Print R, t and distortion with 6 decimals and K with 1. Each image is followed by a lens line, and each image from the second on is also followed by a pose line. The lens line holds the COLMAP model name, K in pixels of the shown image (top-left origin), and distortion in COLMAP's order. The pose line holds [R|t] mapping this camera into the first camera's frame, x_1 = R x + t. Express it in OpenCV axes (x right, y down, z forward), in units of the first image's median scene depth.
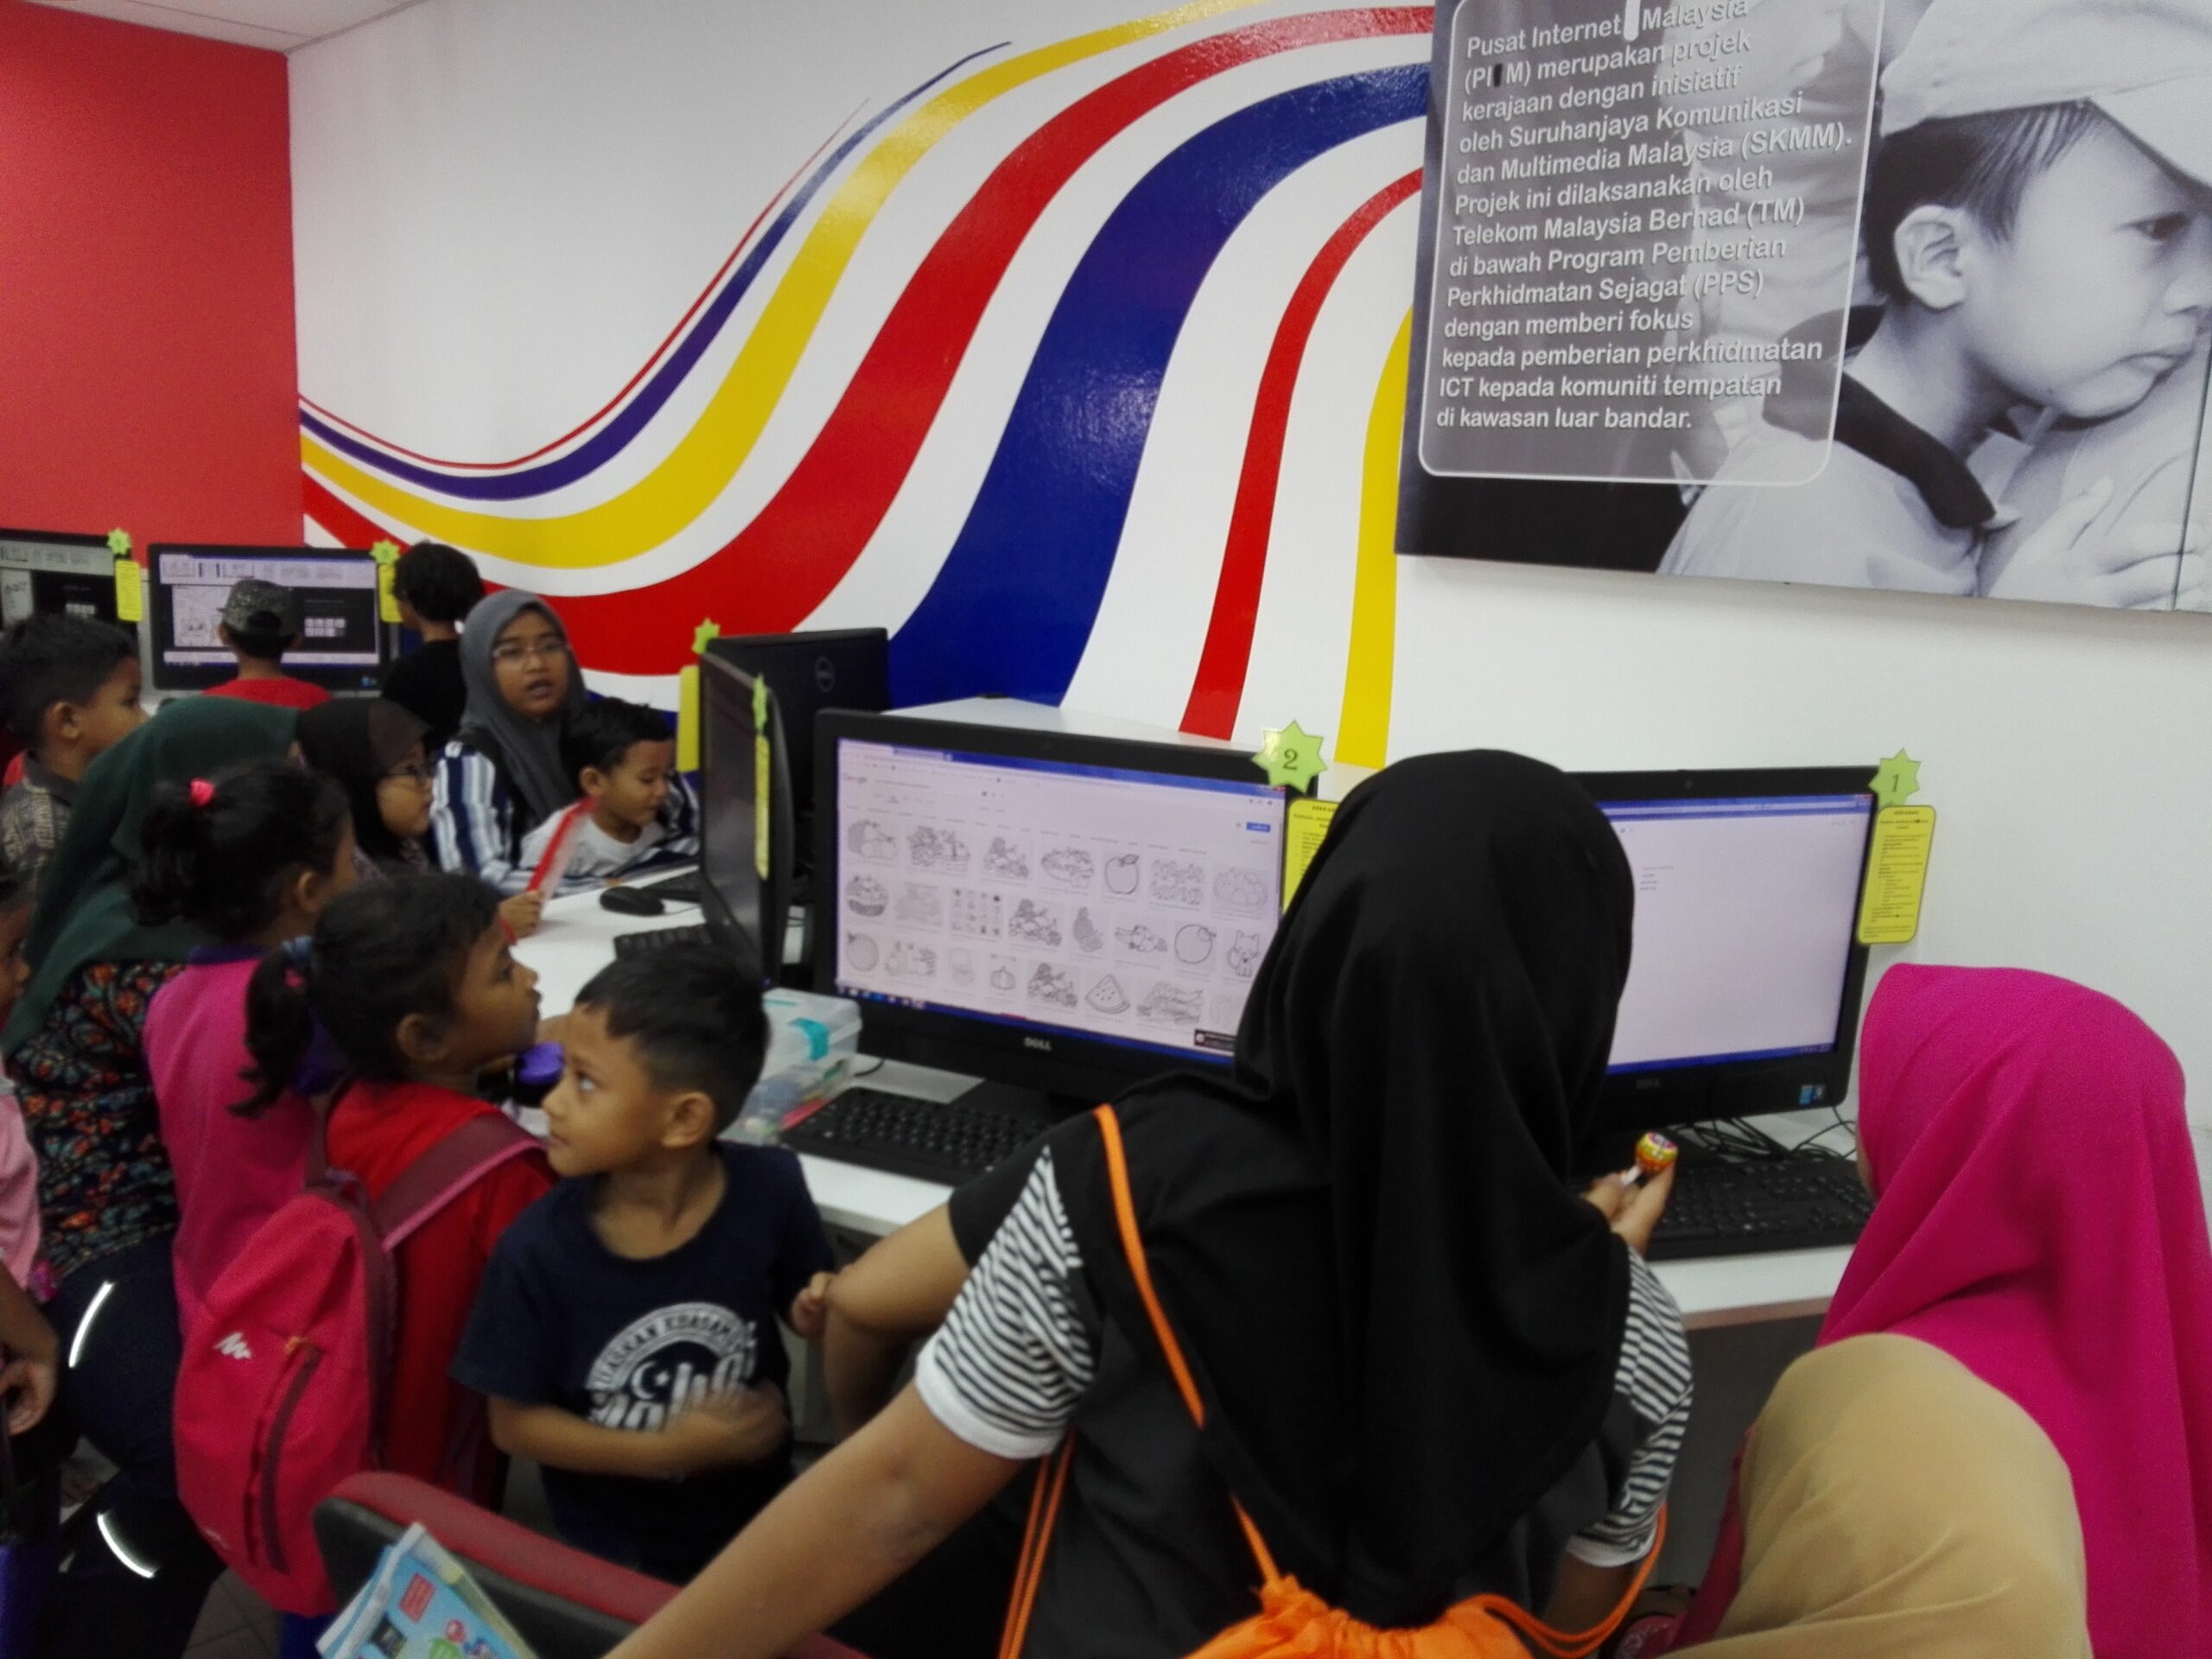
lens RADIAL K [[1744.3, 0, 1106.0], [0, 1744.3, 829.5], [0, 0, 1]] dist [0.072088, -0.139132]
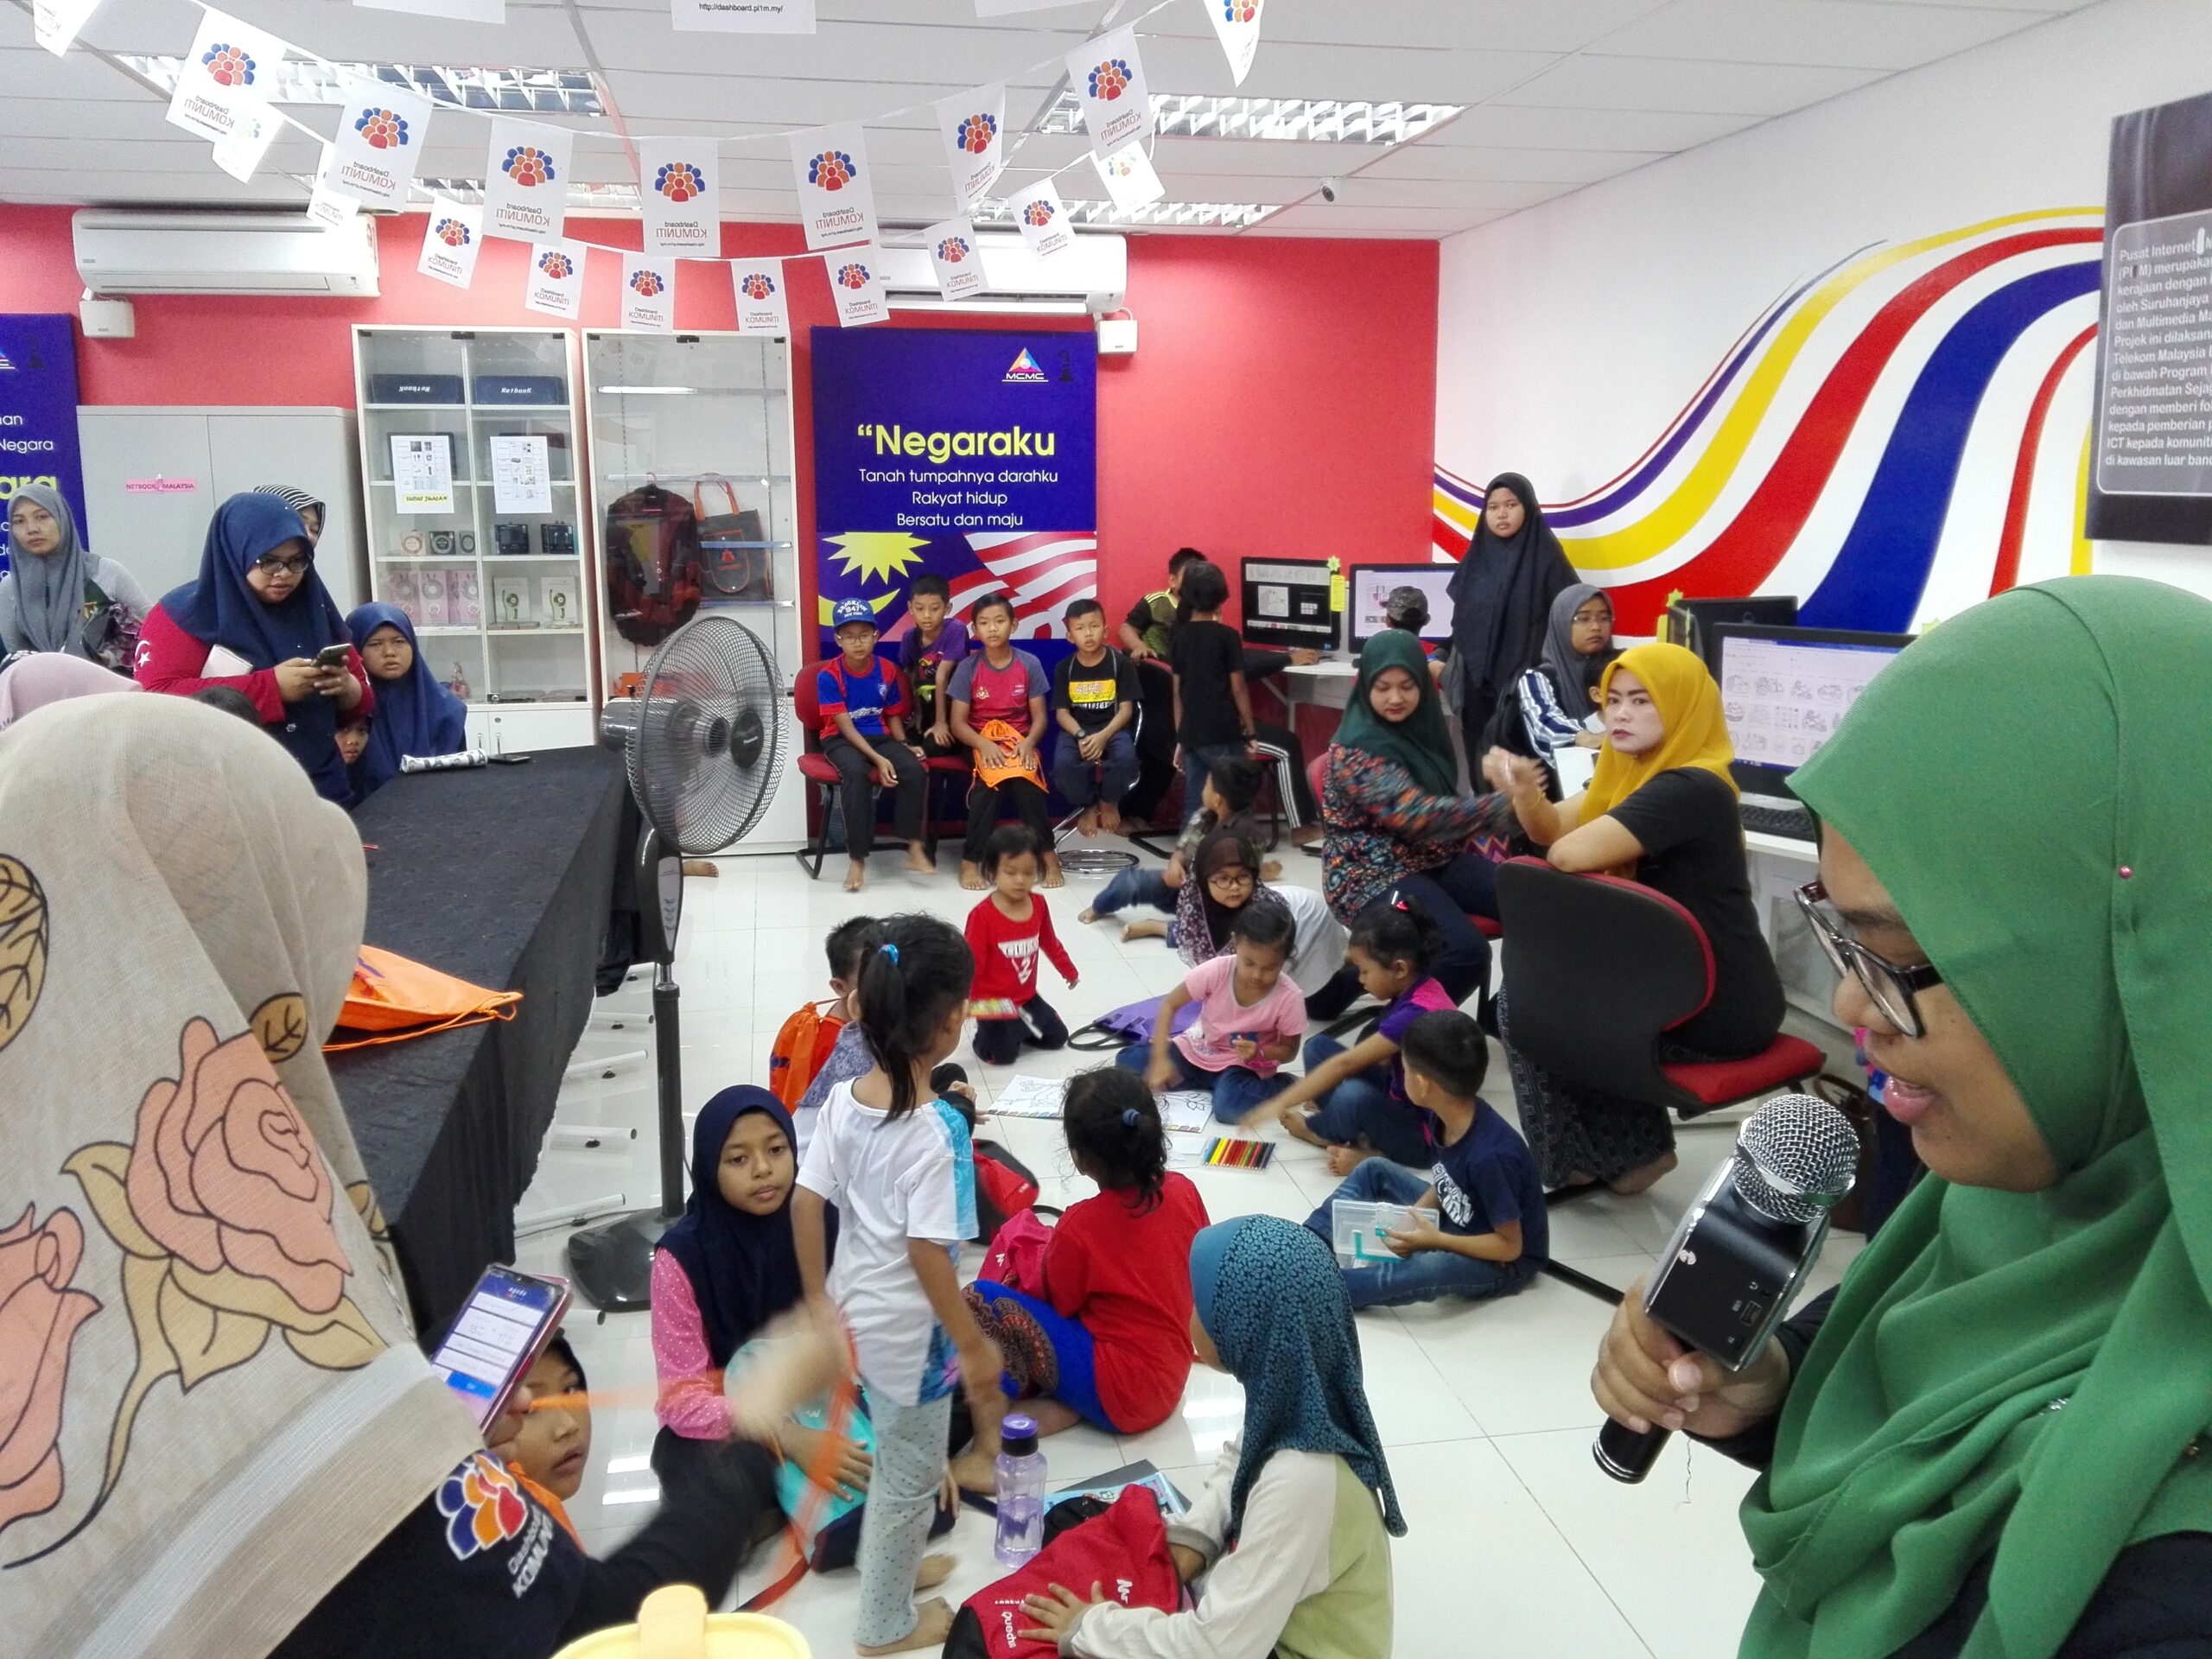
lens RADIAL K [[1745.7, 0, 1106.0], [0, 1745.7, 829.5], [0, 0, 1]] dist [0.056345, -0.137196]
pose [[0.843199, 0.049007, -0.535363, 0.326172], [-0.053938, 0.998523, 0.006451, 0.186035], [0.534888, 0.023437, 0.844598, -1.066040]]
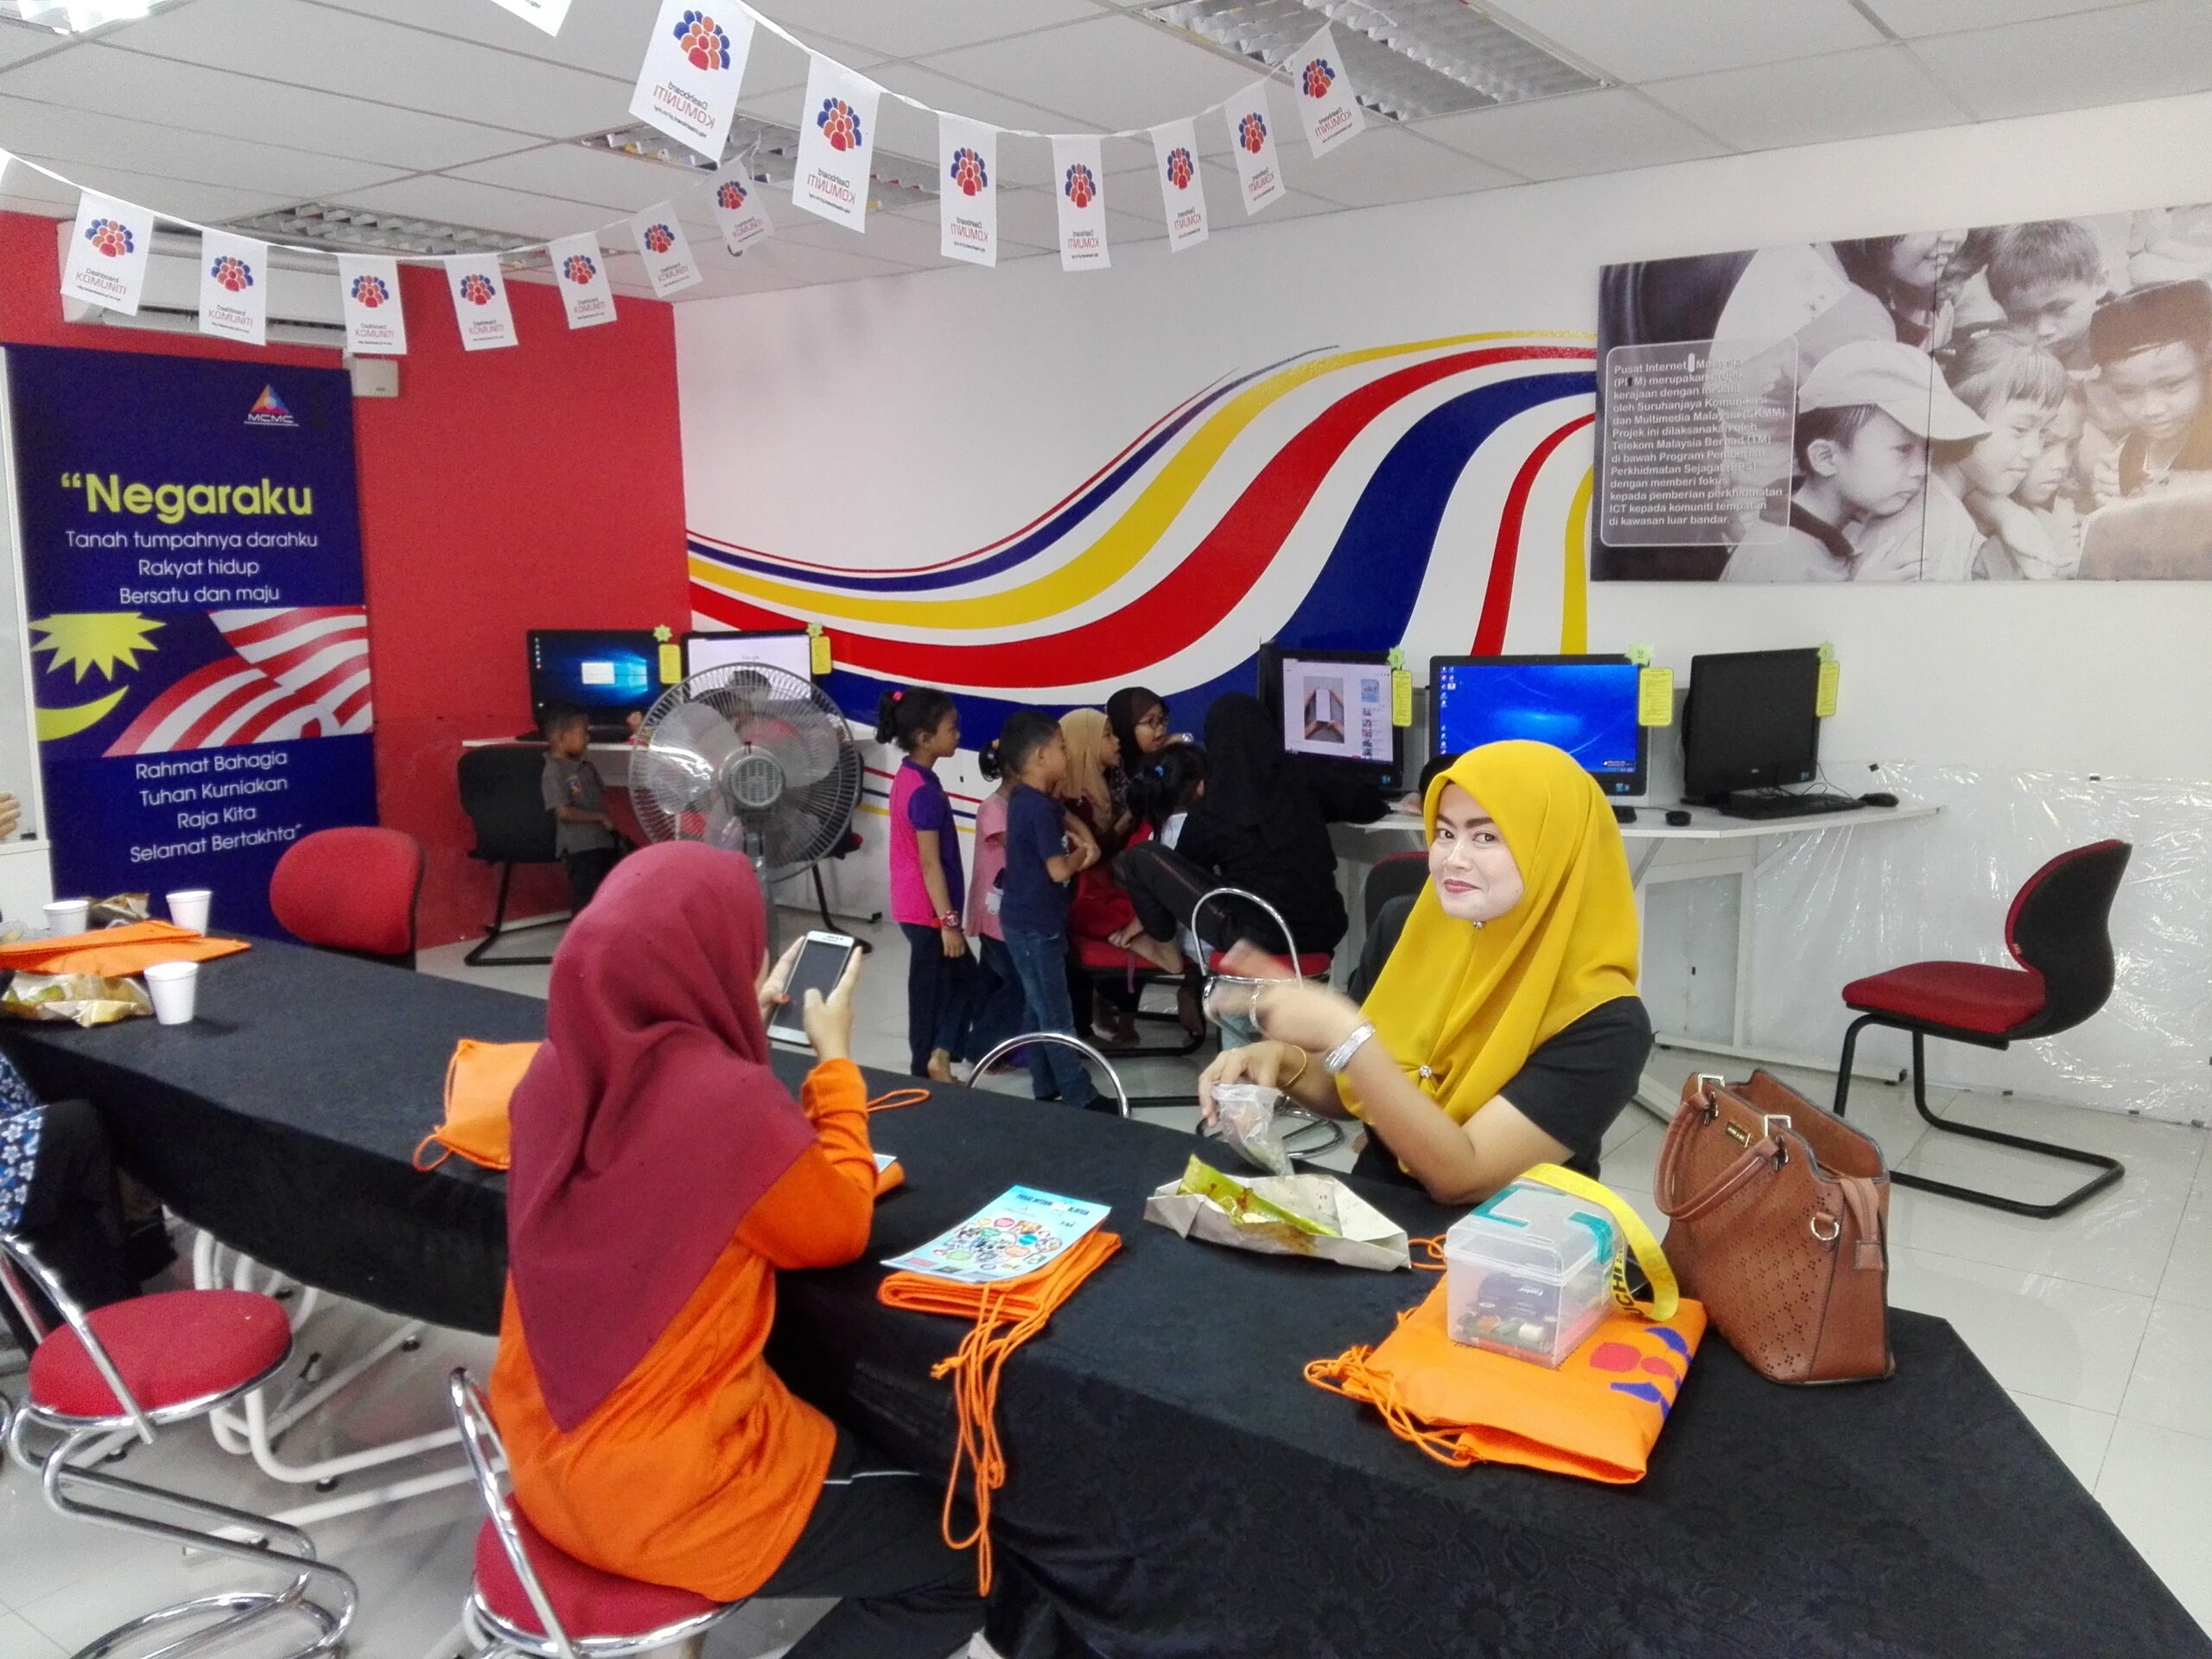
lens RADIAL K [[1745.7, 0, 1106.0], [0, 1745.7, 829.5], [0, 0, 1]] dist [0.056345, -0.137196]
pose [[0.976898, -0.092466, 0.192665, -1.036762], [0.097985, 0.995001, -0.019298, 0.165063], [-0.189917, 0.037731, 0.981075, -1.247437]]
